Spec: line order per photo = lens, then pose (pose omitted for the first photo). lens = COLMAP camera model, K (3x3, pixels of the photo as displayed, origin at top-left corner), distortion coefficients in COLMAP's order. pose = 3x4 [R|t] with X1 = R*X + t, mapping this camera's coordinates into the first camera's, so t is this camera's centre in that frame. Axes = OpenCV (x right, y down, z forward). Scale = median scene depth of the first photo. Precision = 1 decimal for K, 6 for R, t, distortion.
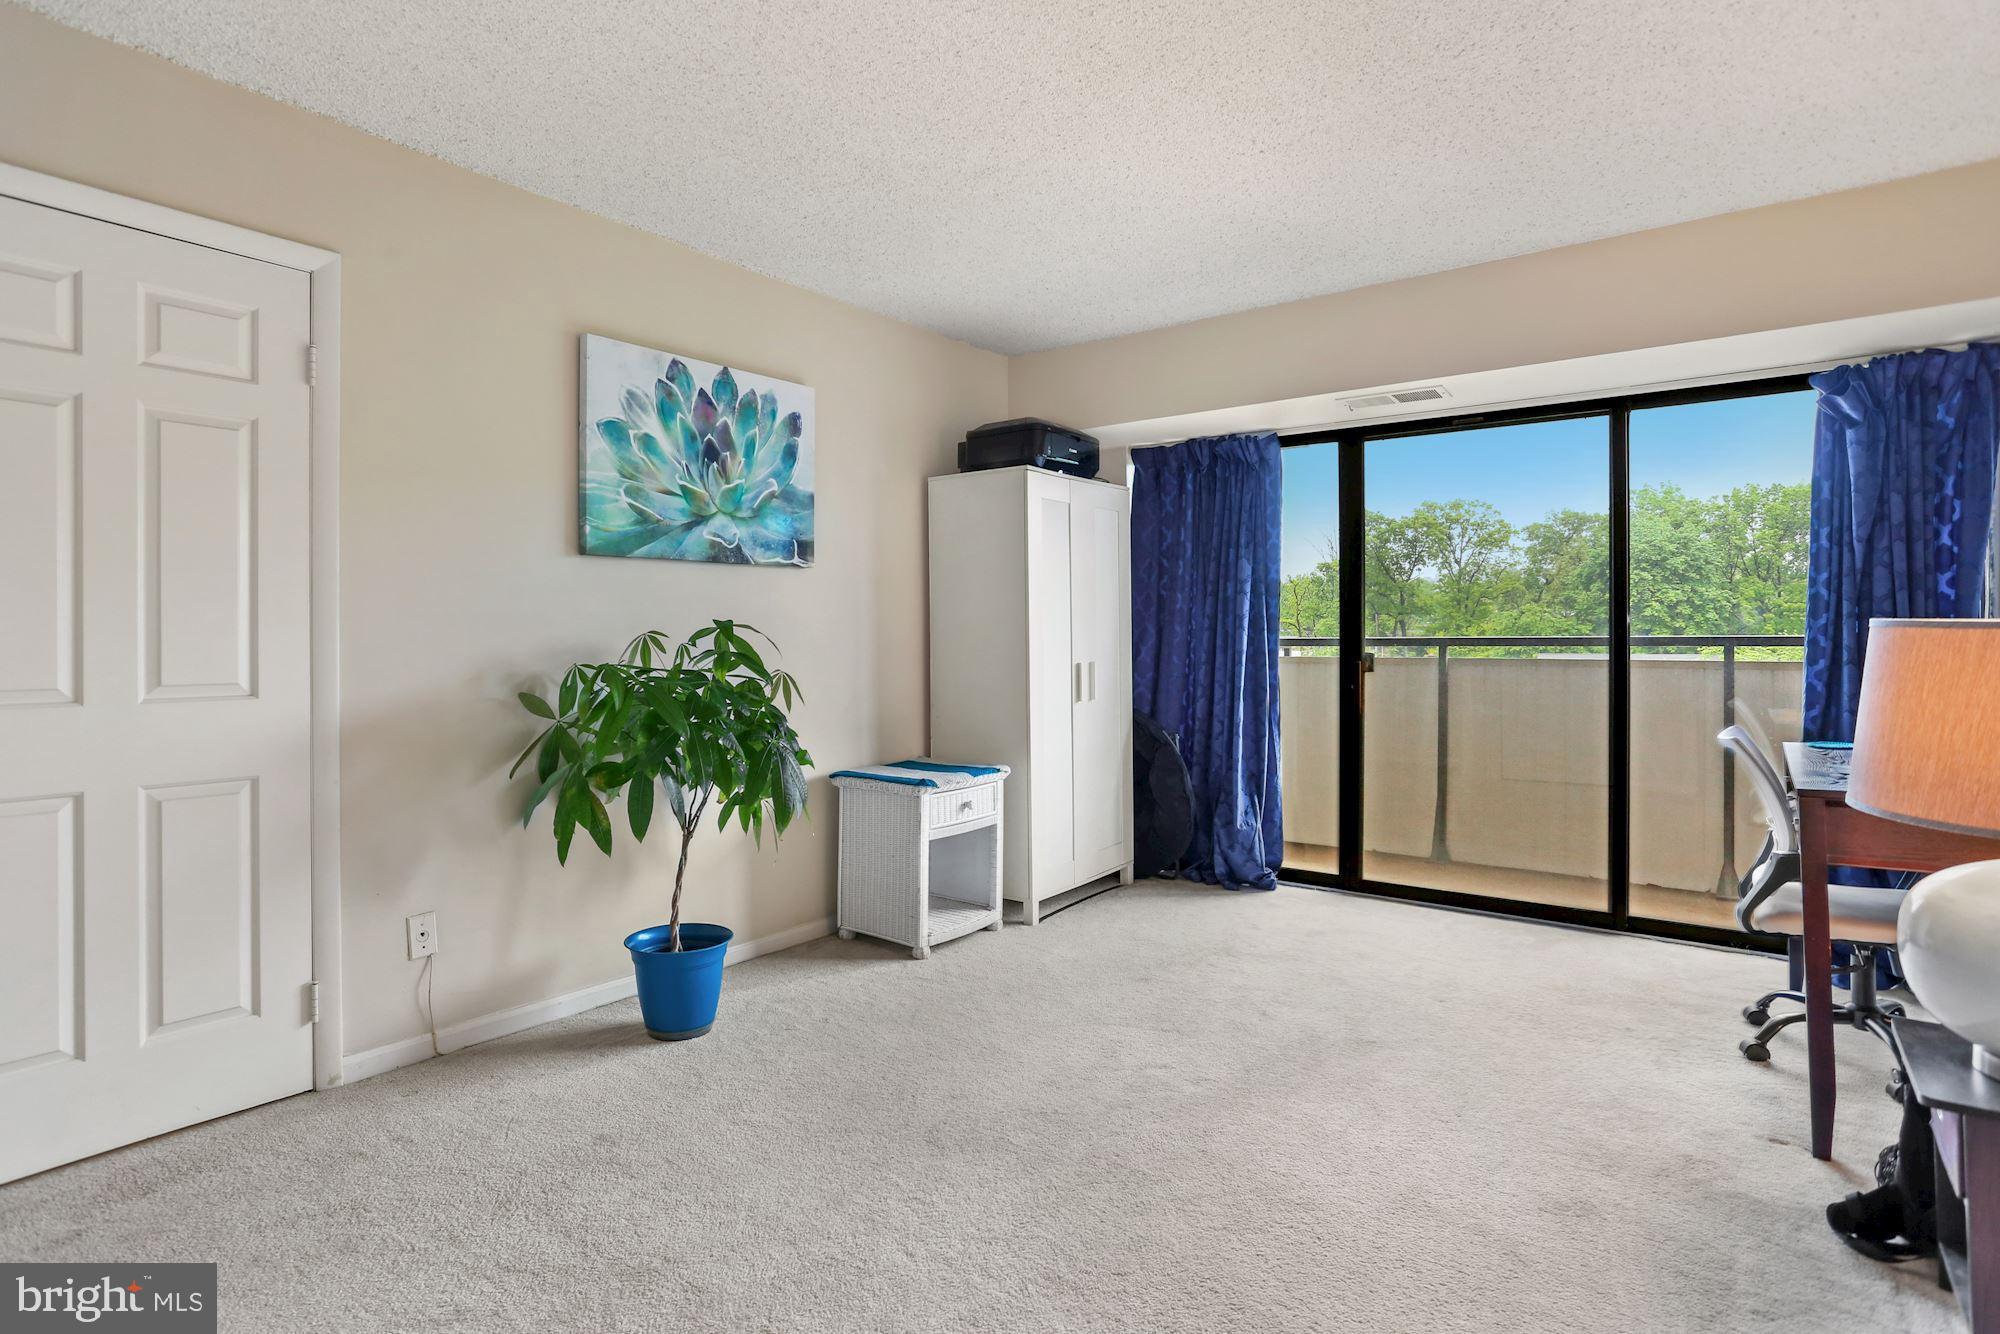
lens RADIAL K [[1027.3, 0, 981.9], [0, 1027.3, 639.8], [0, 0, 1]] dist [-0.045704, 0.024411]
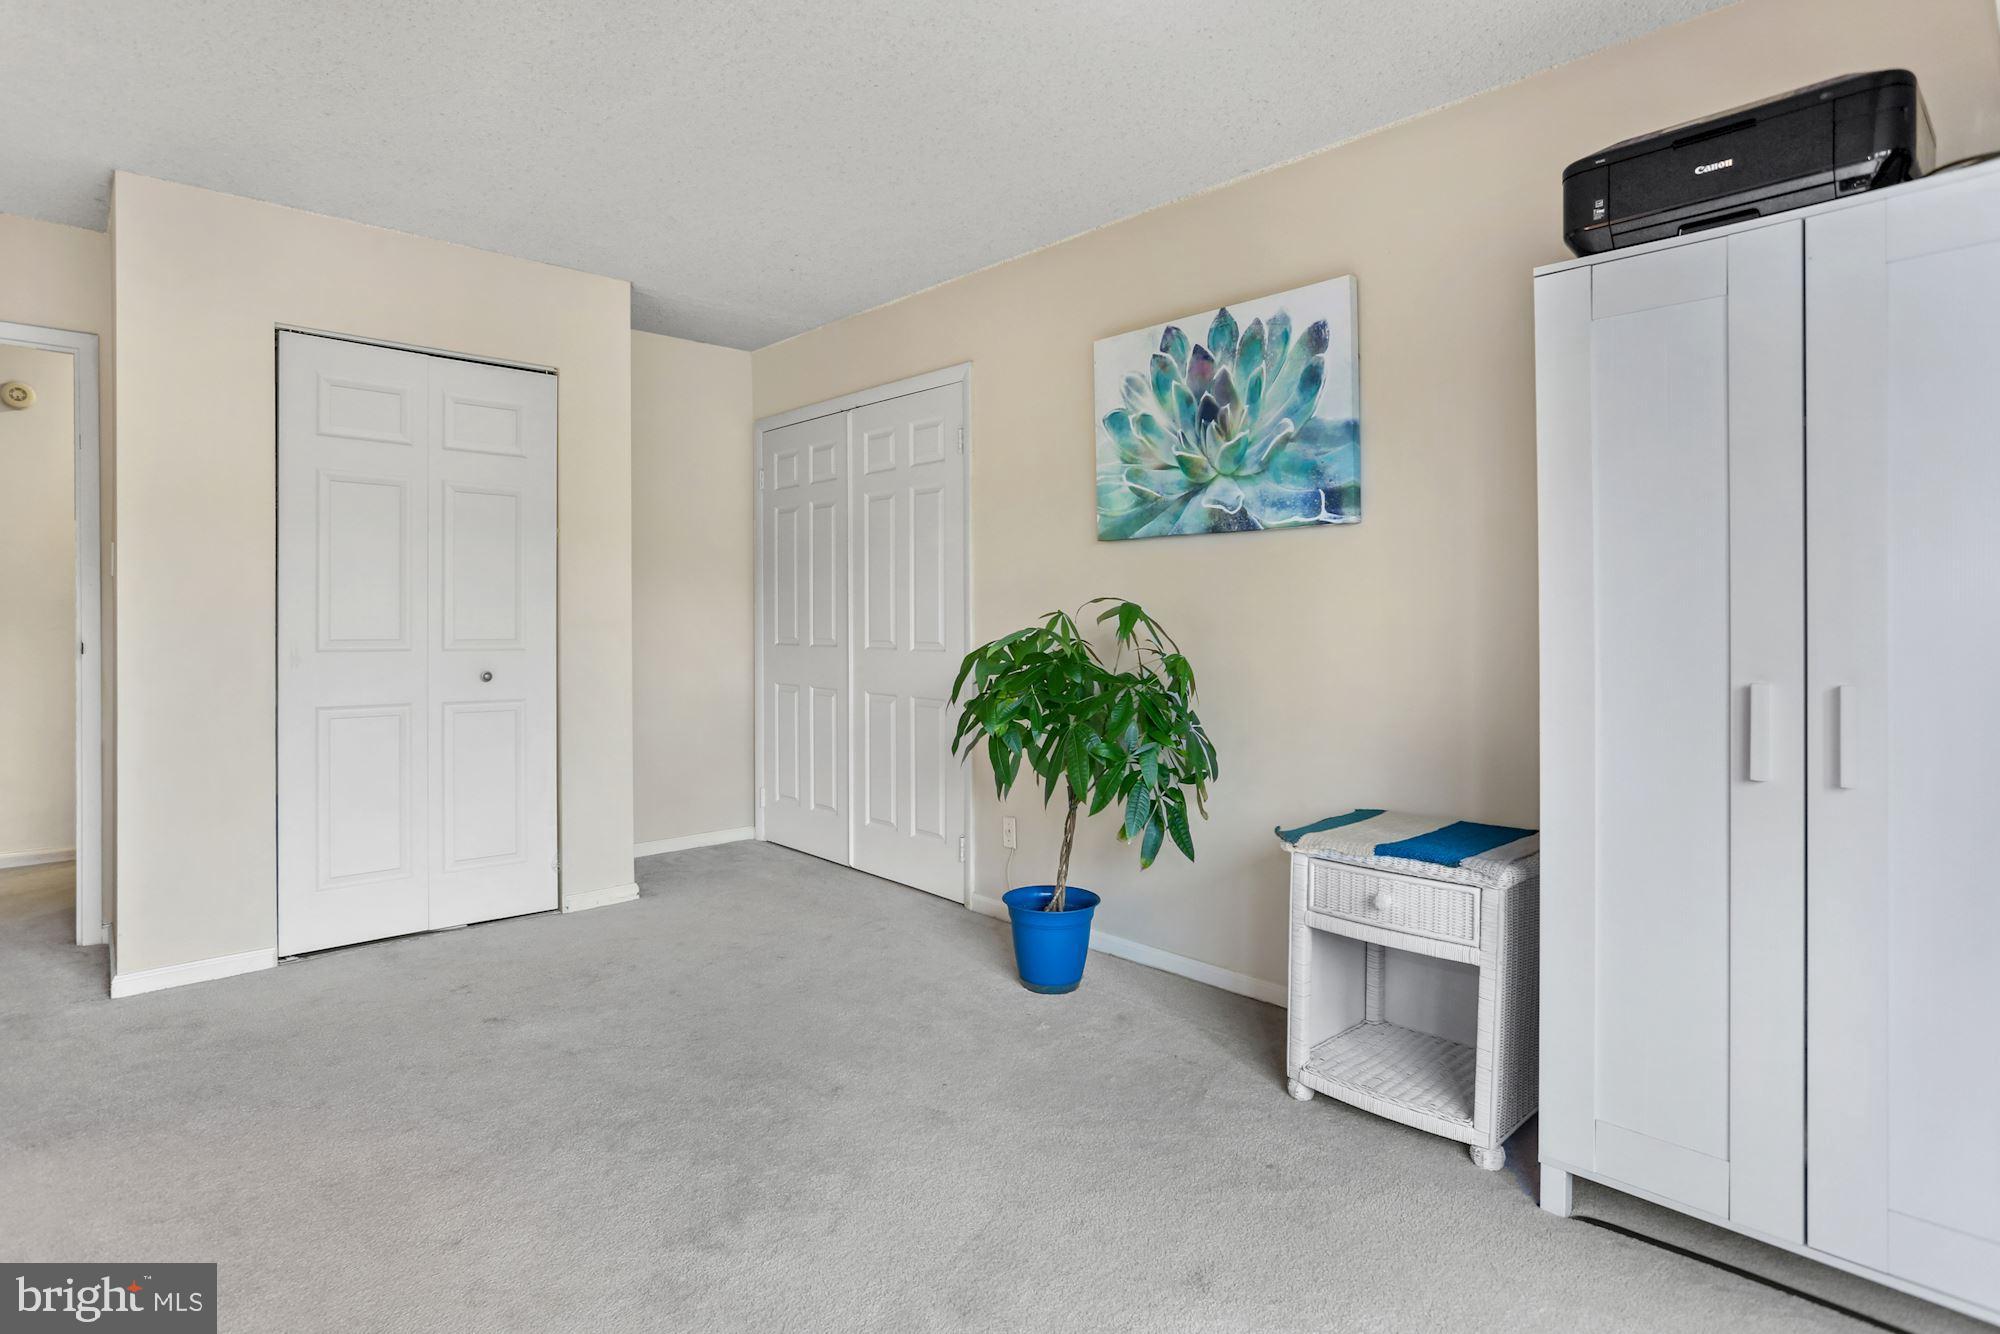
lens RADIAL K [[1027.3, 0, 981.9], [0, 1027.3, 639.8], [0, 0, 1]] dist [-0.045704, 0.024411]
pose [[-0.161610, 0.026480, -0.986499, 0.659939], [-0.005548, 0.999600, 0.027740, -0.006160], [0.986839, 0.009956, -0.161398, 0.951010]]
